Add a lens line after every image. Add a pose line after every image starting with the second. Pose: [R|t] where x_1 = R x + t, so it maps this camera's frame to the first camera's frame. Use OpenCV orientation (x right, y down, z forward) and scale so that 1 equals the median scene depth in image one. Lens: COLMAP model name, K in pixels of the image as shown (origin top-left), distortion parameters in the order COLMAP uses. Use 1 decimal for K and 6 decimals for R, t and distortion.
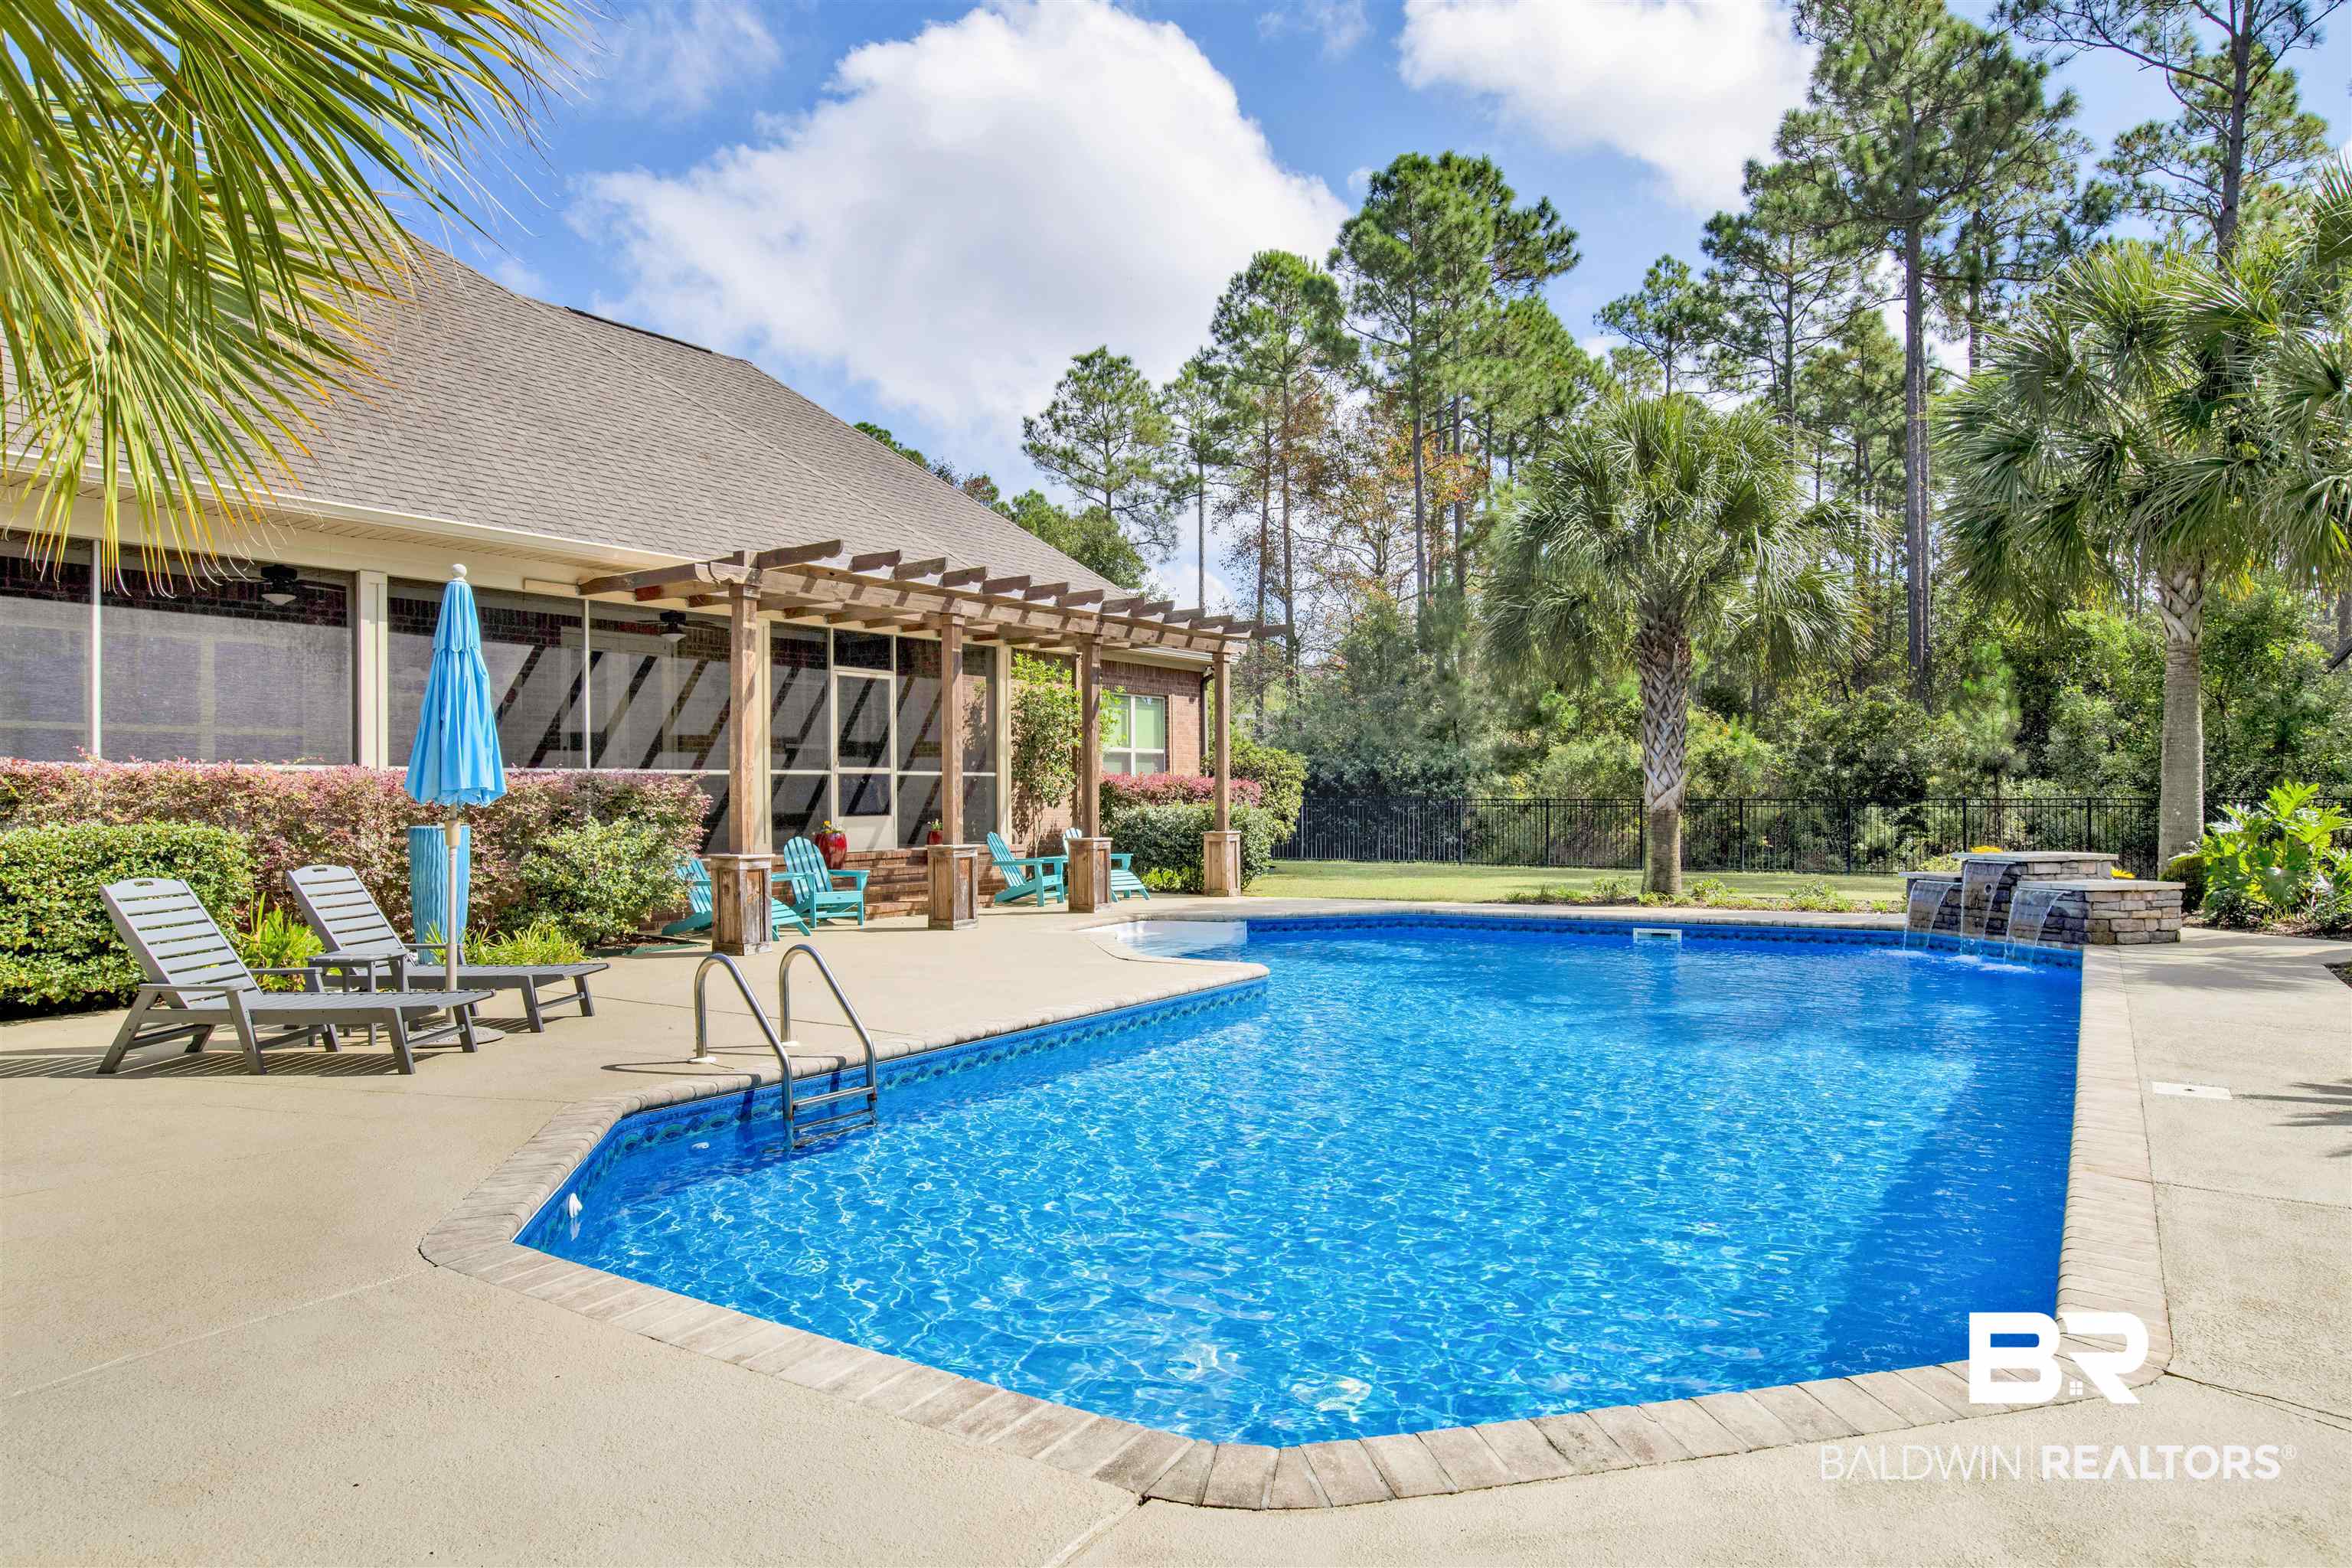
lens RADIAL K [[1393.4, 0, 1163.7], [0, 1393.4, 782.9], [0, 0, 1]] dist [0.001968, 0.003456]
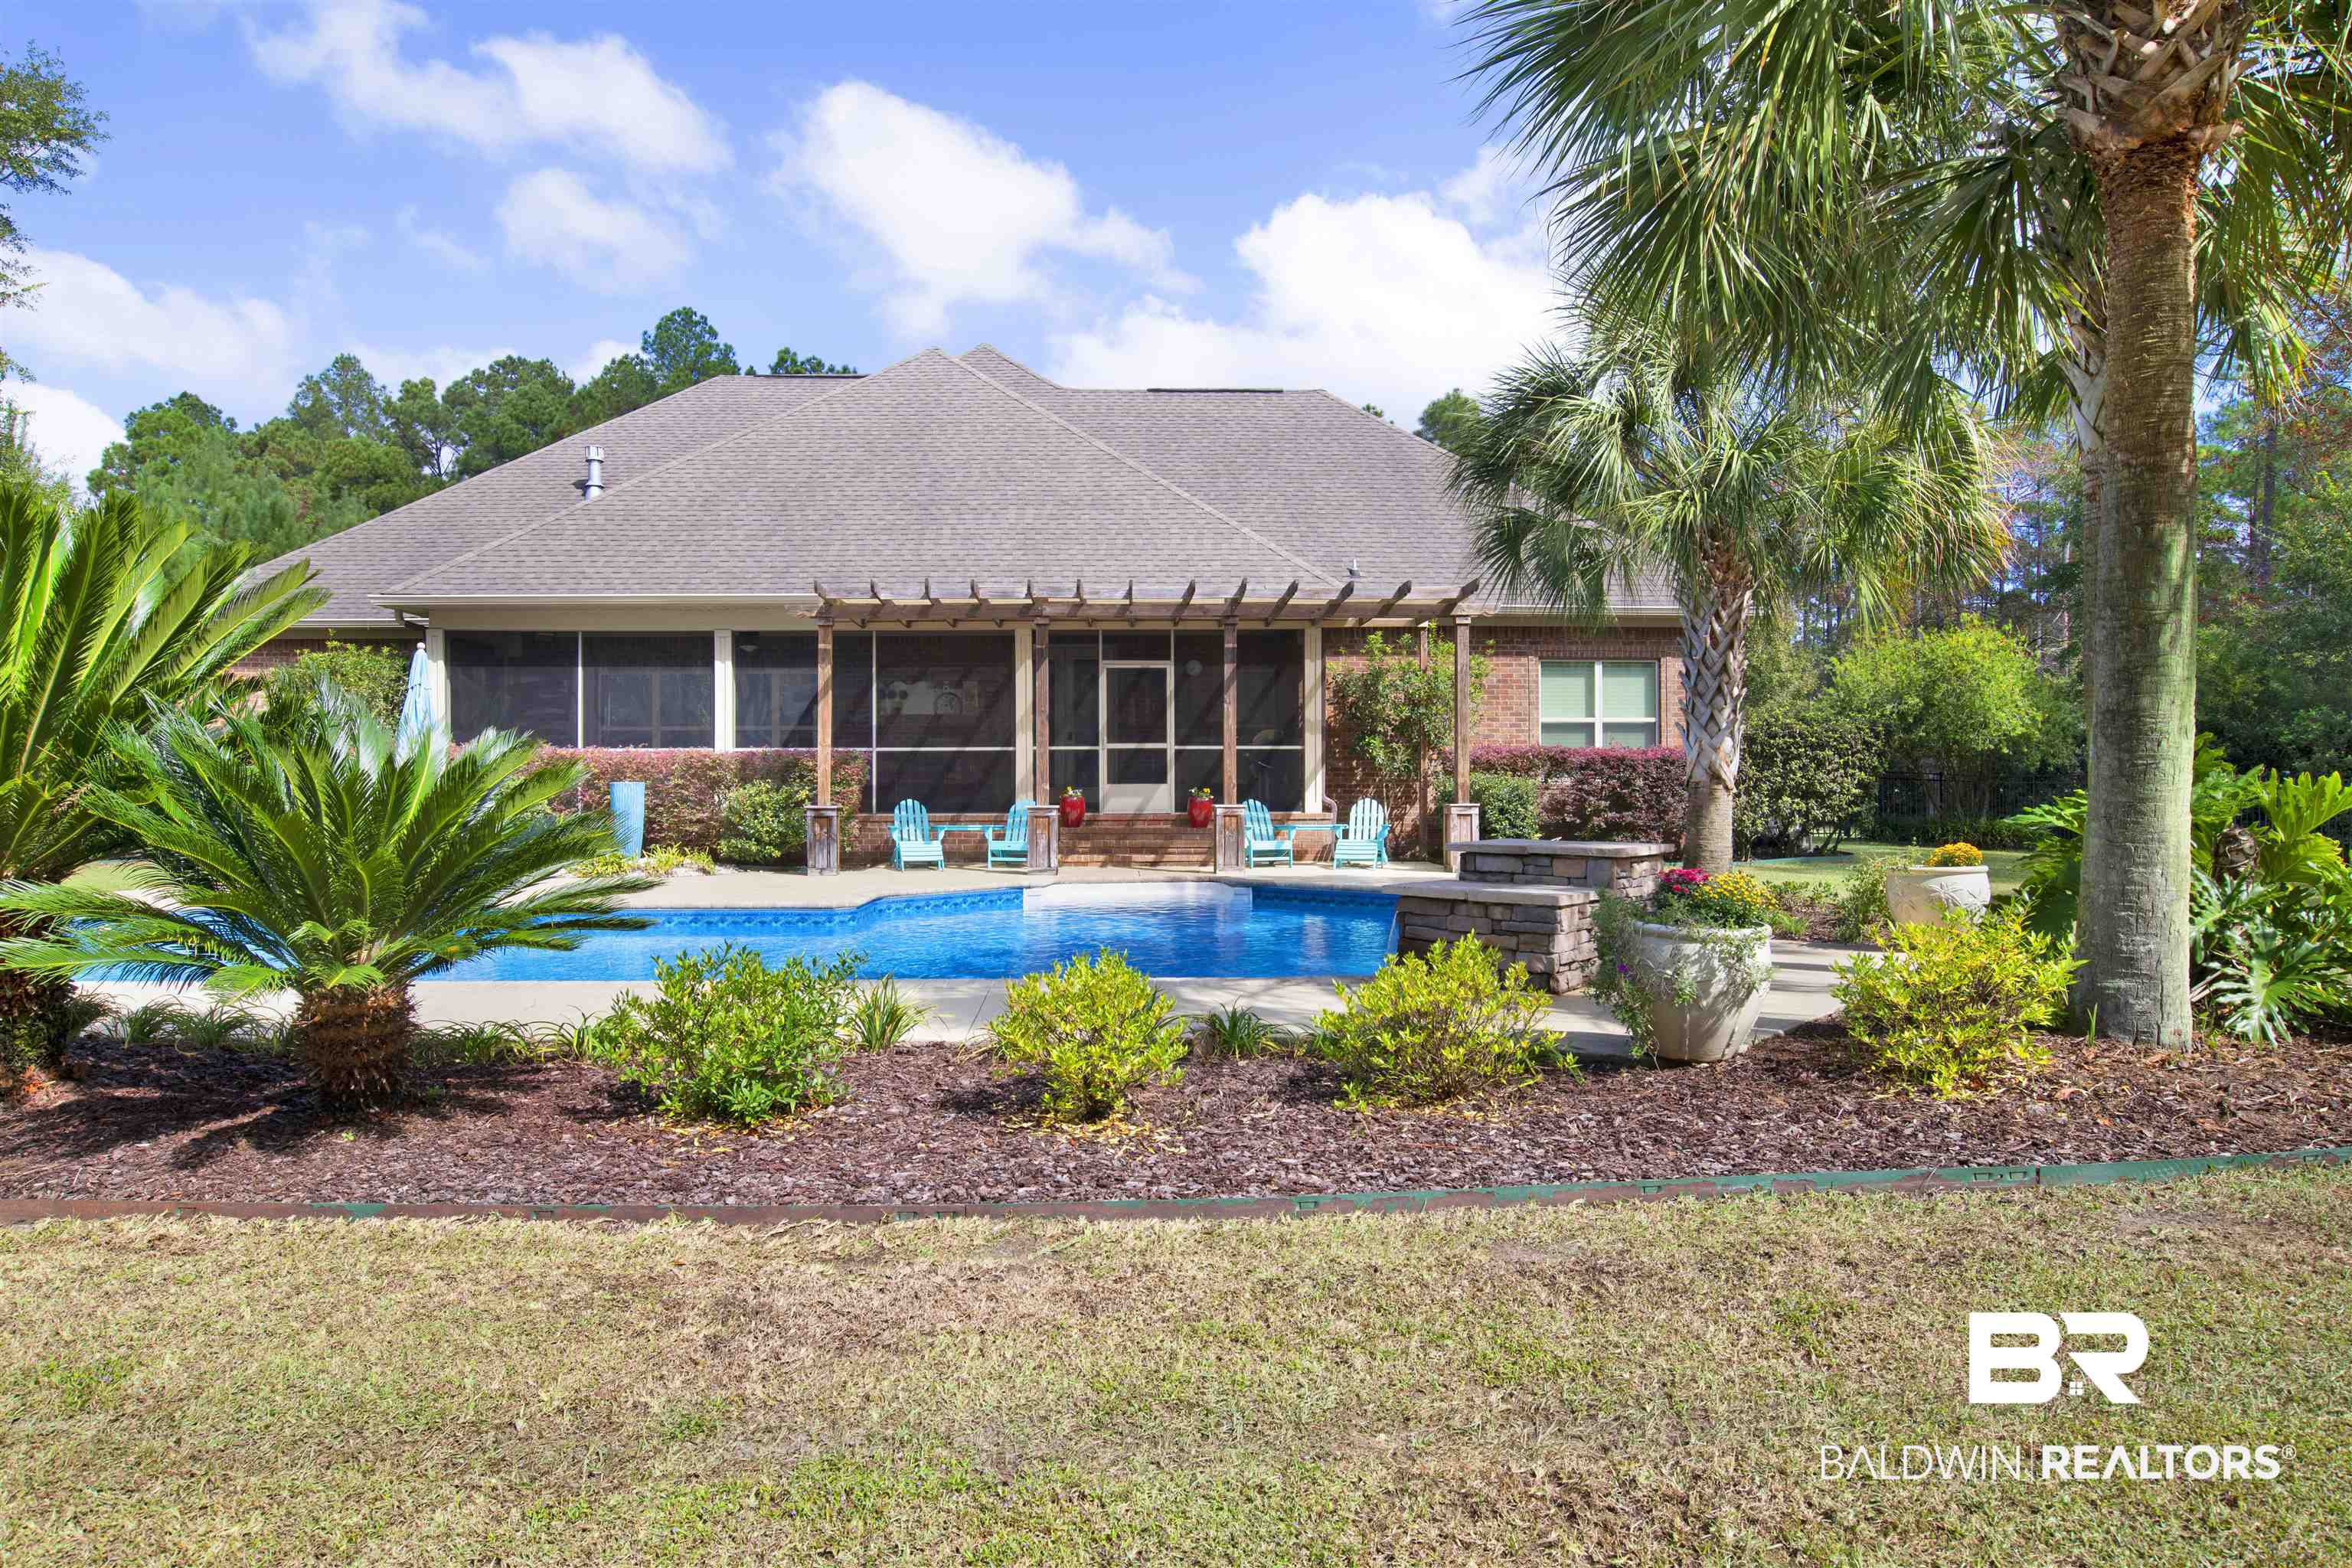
lens RADIAL K [[1393.4, 0, 1163.5], [0, 1393.4, 775.3], [0, 0, 1]] dist [0.001968, 0.003456]
pose [[0.597139, -0.000312, -0.802137, 0.754172], [0.003514, 0.999991, 0.002227, 0.014048], [0.802130, -0.004148, 0.597135, 0.298415]]
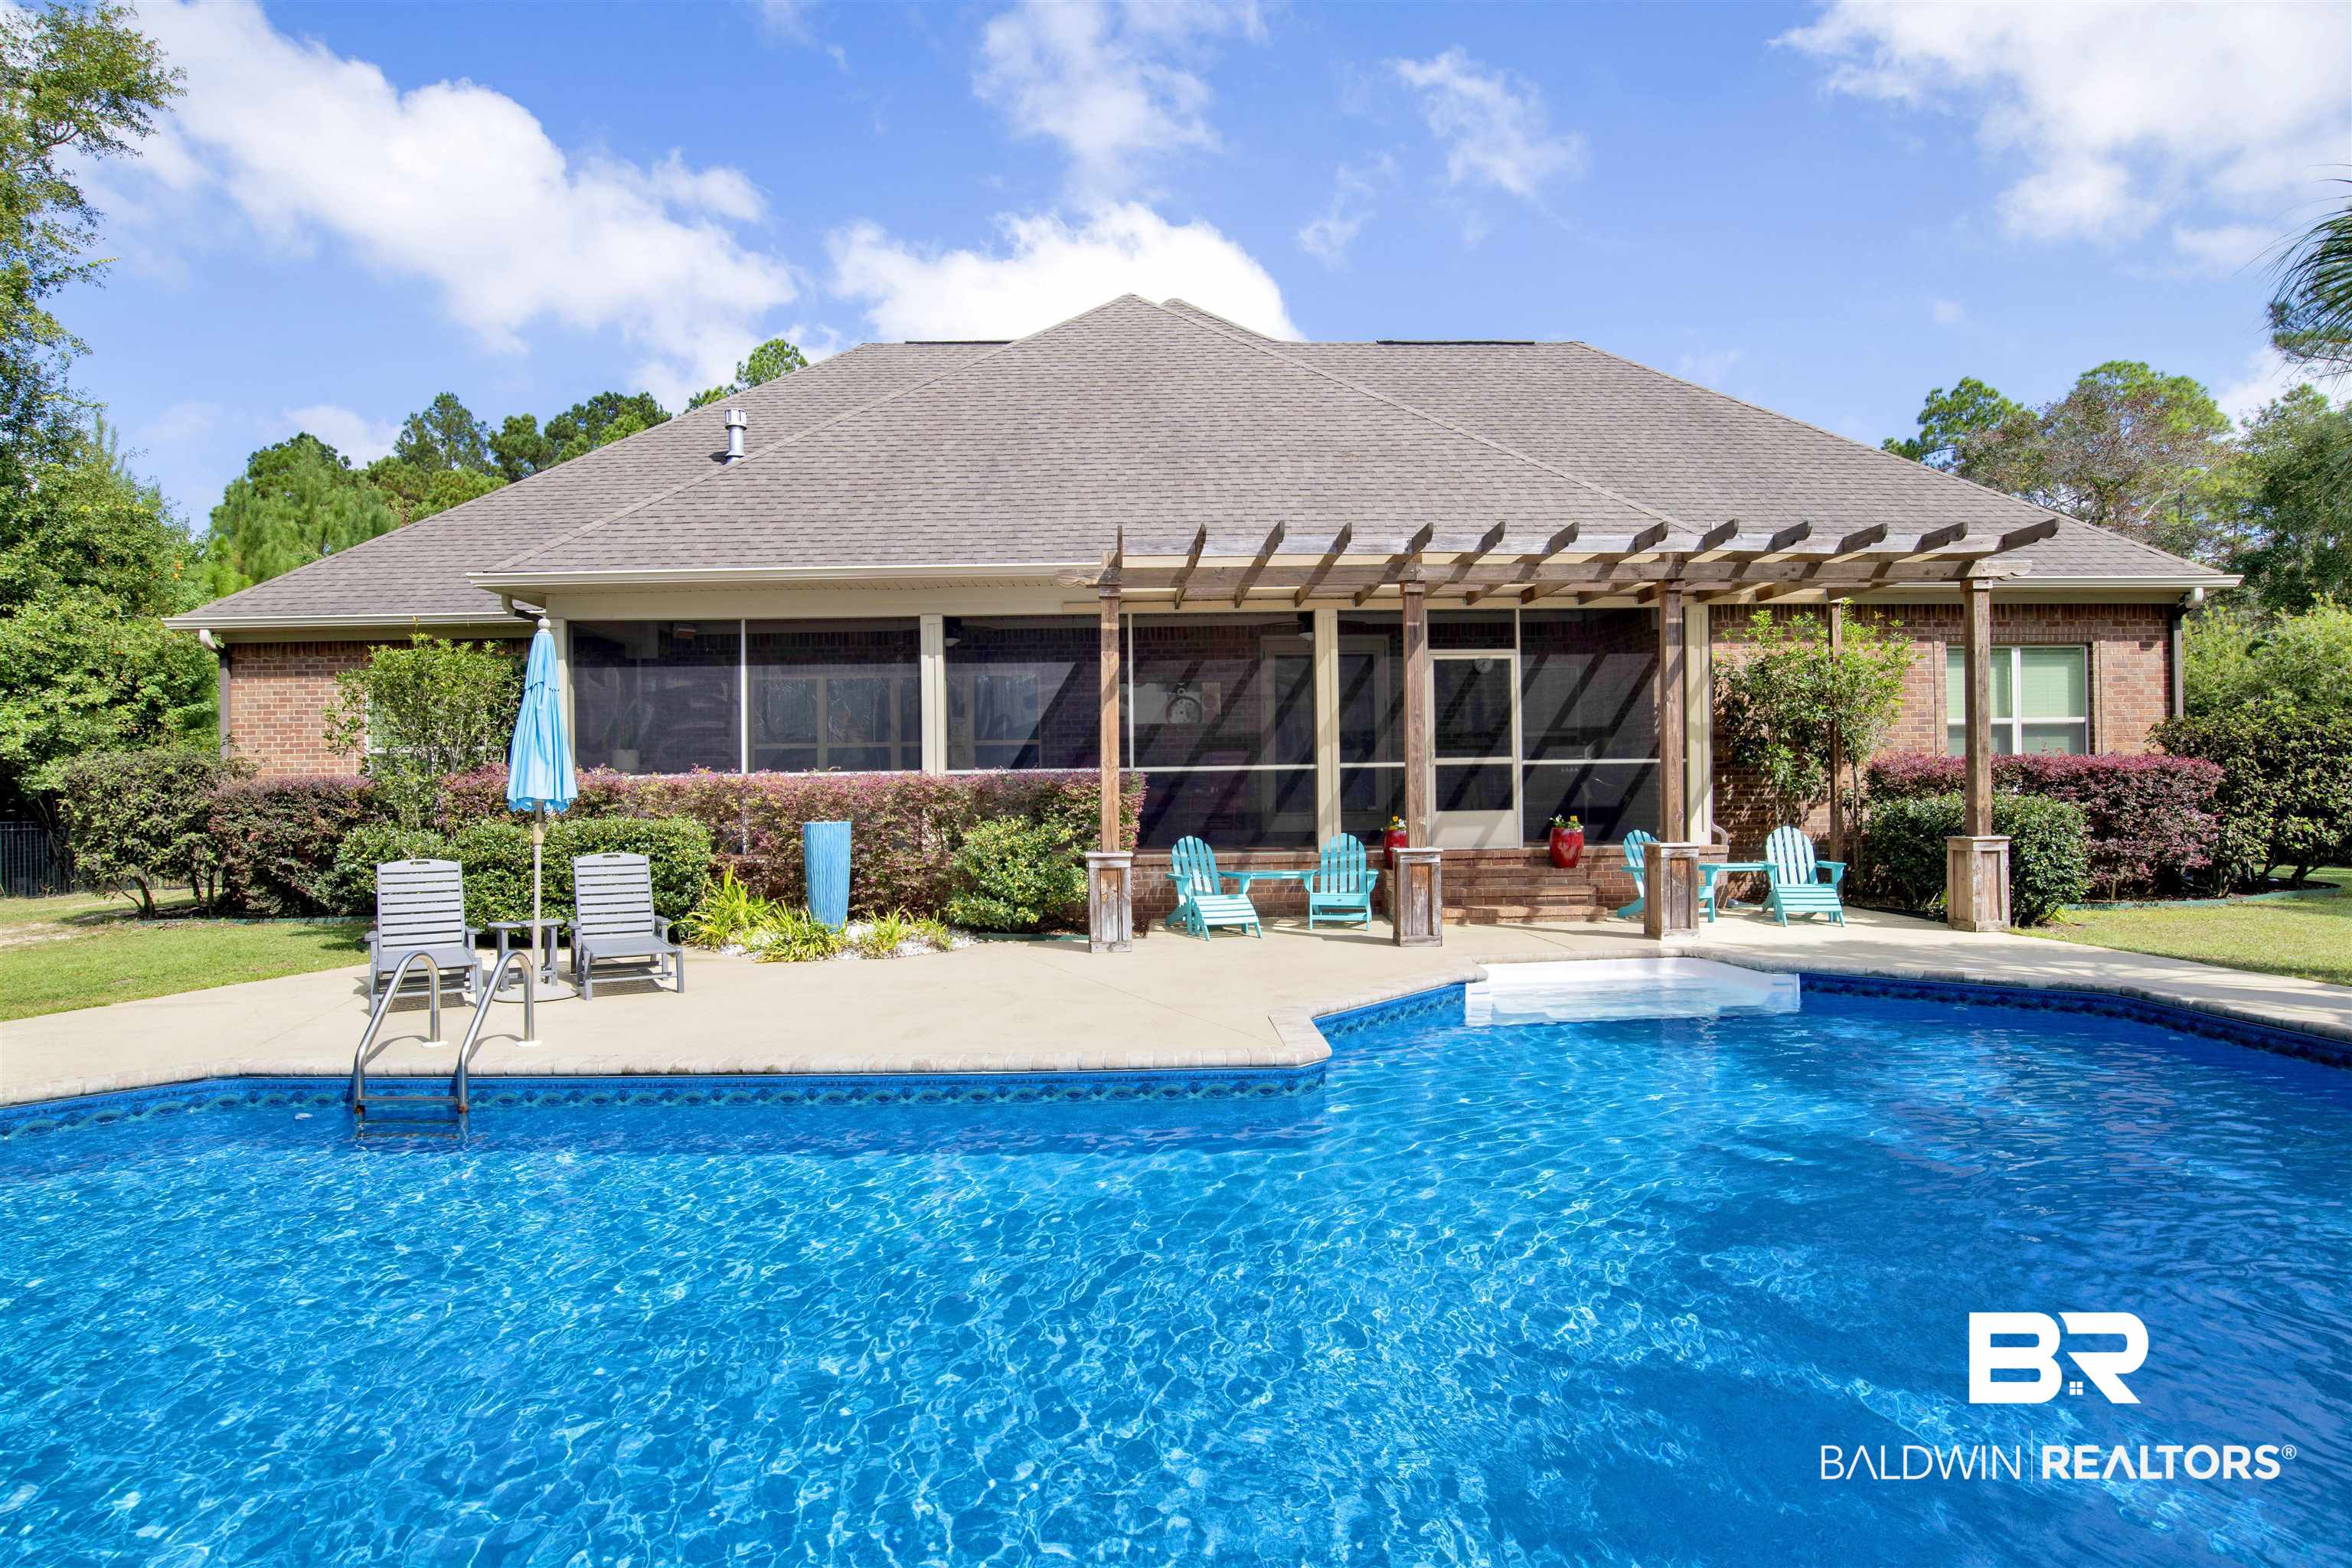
lens RADIAL K [[1229.3, 0, 1189.2], [0, 1229.3, 784.4], [0, 0, 1]] dist [-0.020047, -0.000872]
pose [[0.603976, -0.005864, -0.796981, 0.313700], [0.016600, 0.999849, 0.005223, -0.000404], [0.796830, -0.016384, 0.603982, 0.358126]]
